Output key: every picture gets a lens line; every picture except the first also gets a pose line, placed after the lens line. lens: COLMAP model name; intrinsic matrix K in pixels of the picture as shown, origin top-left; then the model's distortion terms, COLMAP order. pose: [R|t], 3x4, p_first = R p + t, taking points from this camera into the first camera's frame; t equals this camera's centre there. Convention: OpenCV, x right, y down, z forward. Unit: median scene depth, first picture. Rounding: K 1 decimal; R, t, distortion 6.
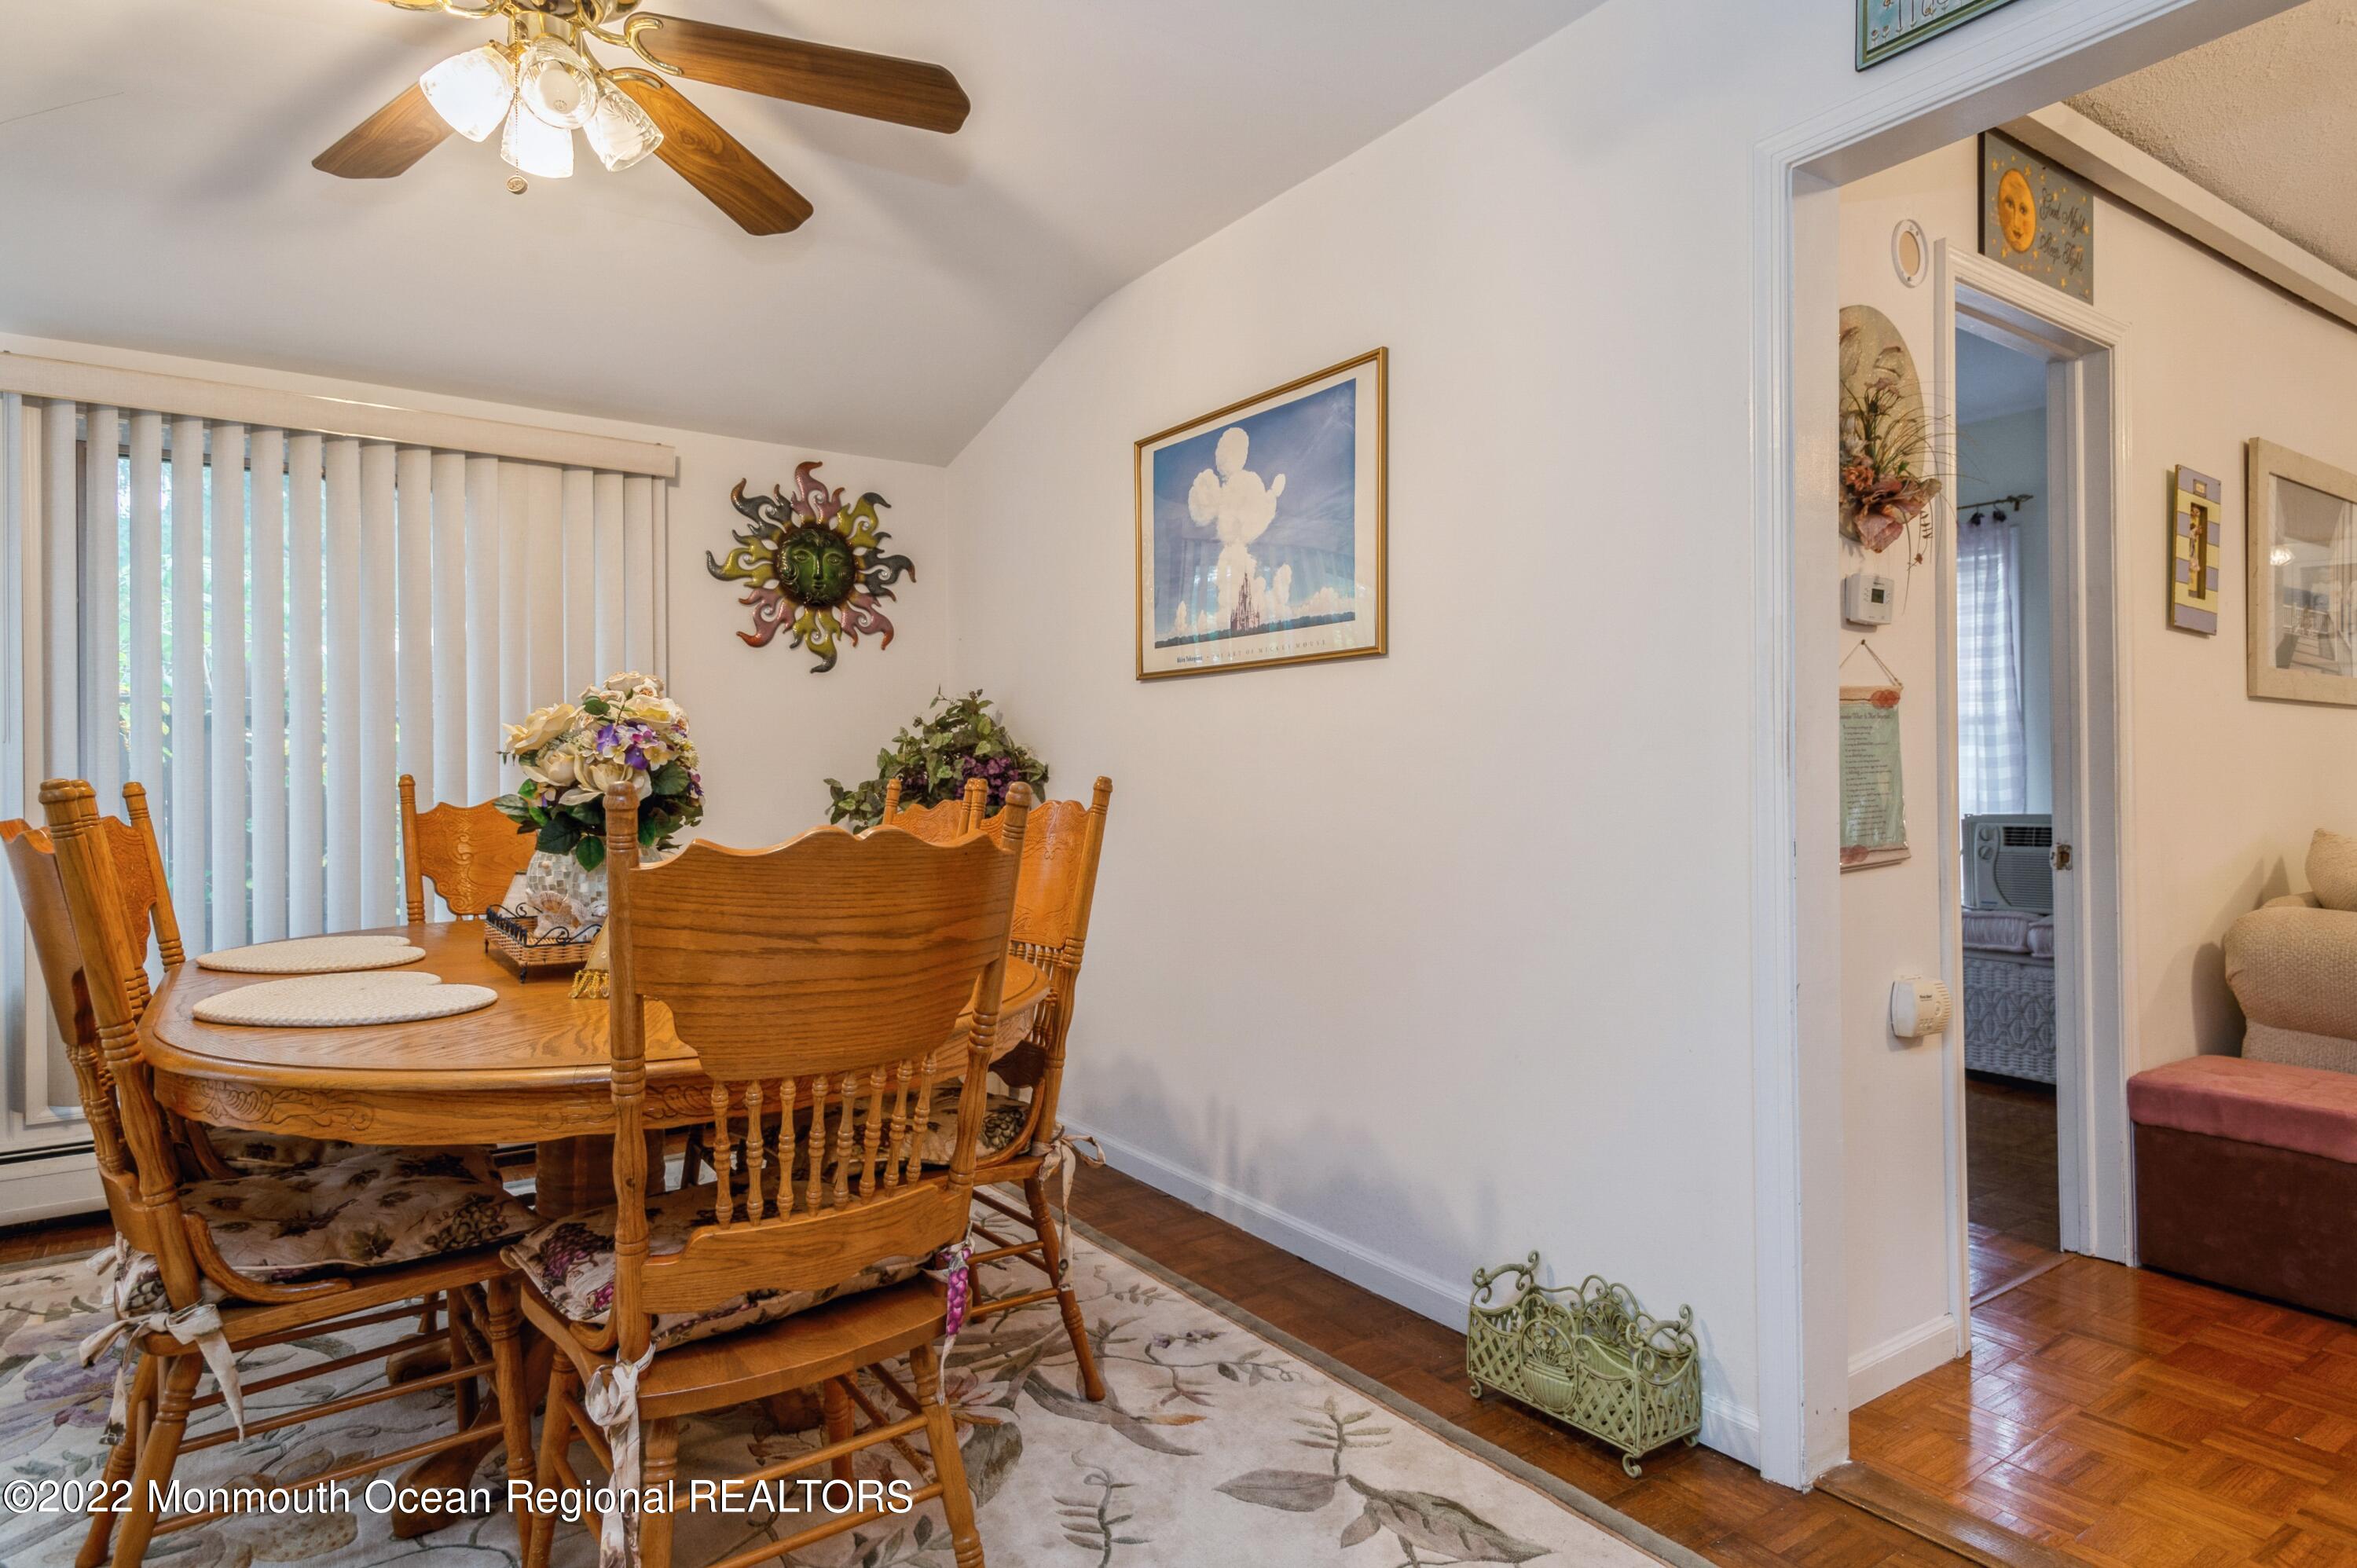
lens RADIAL K [[1314.1, 0, 1187.2], [0, 1314.1, 768.5], [0, 0, 1]] dist [0.028831, -0.006772]
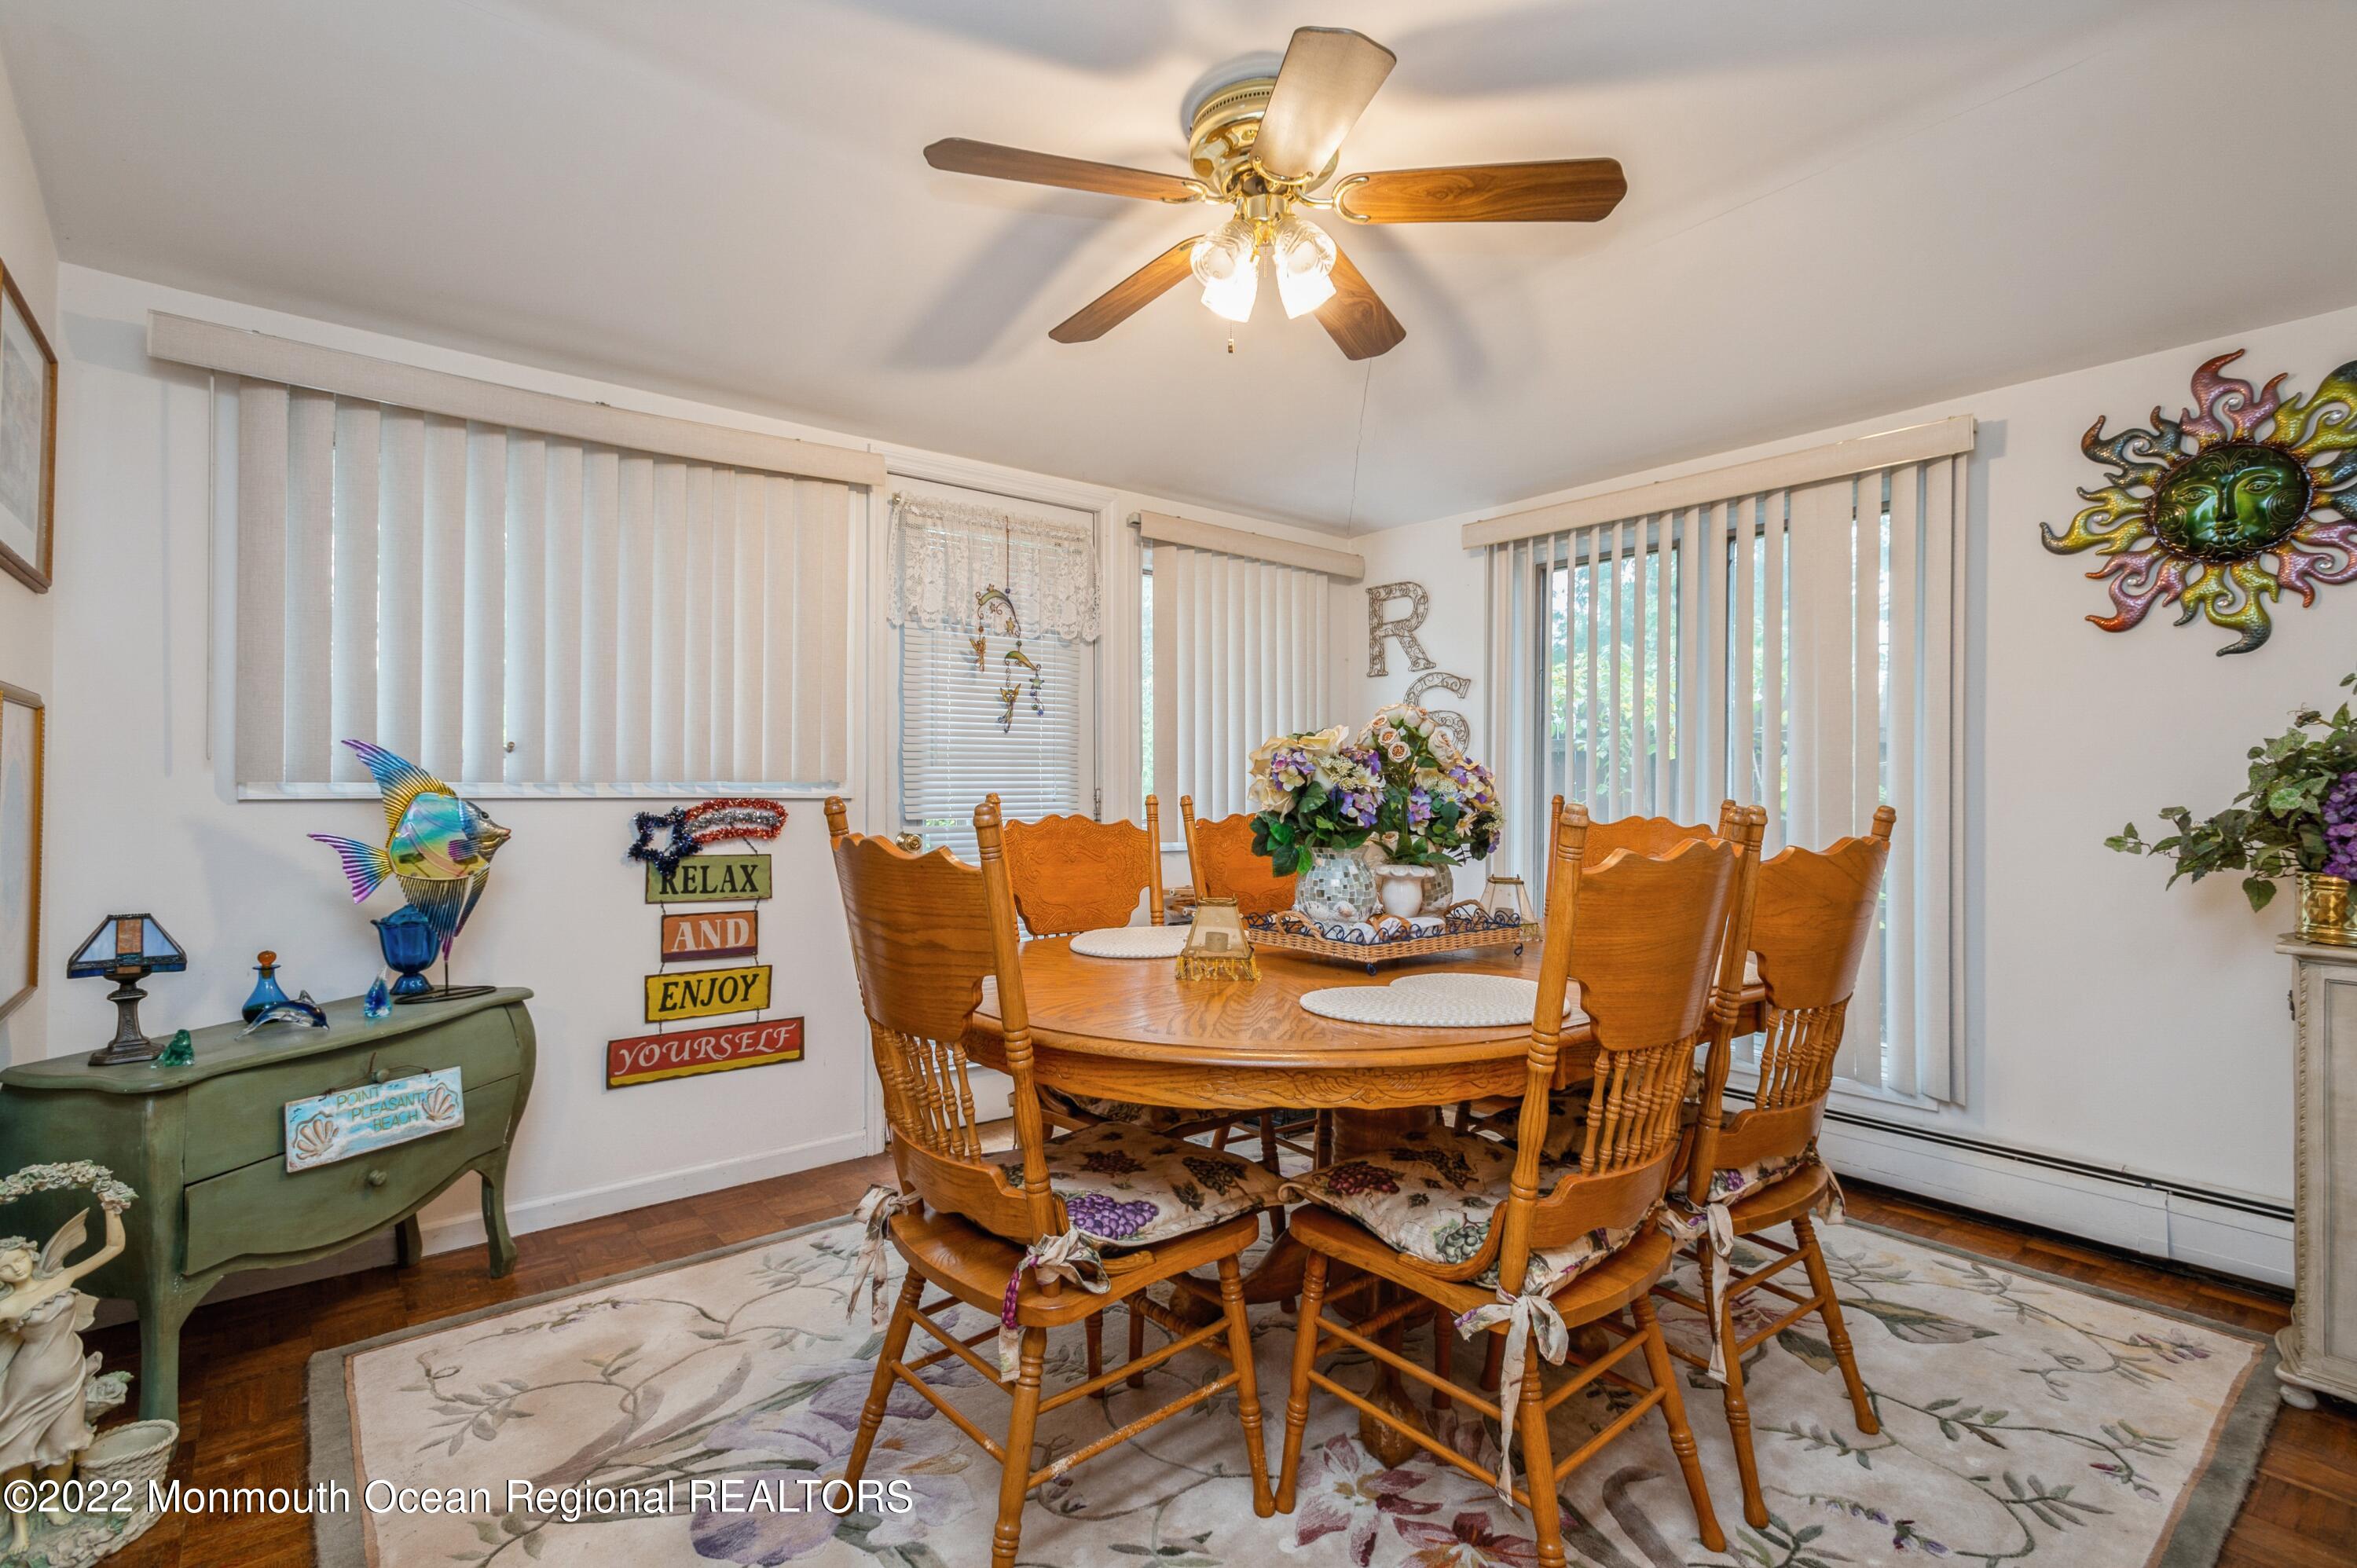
lens RADIAL K [[1096.9, 0, 1155.6], [0, 1096.9, 788.7], [0, 0, 1]] dist [0.015620, -0.006748]
pose [[0.042261, 0.005279, -0.999093, 0.160320], [-0.004992, 0.999975, 0.005073, -0.001875], [0.999094, 0.004773, 0.042287, 0.239346]]
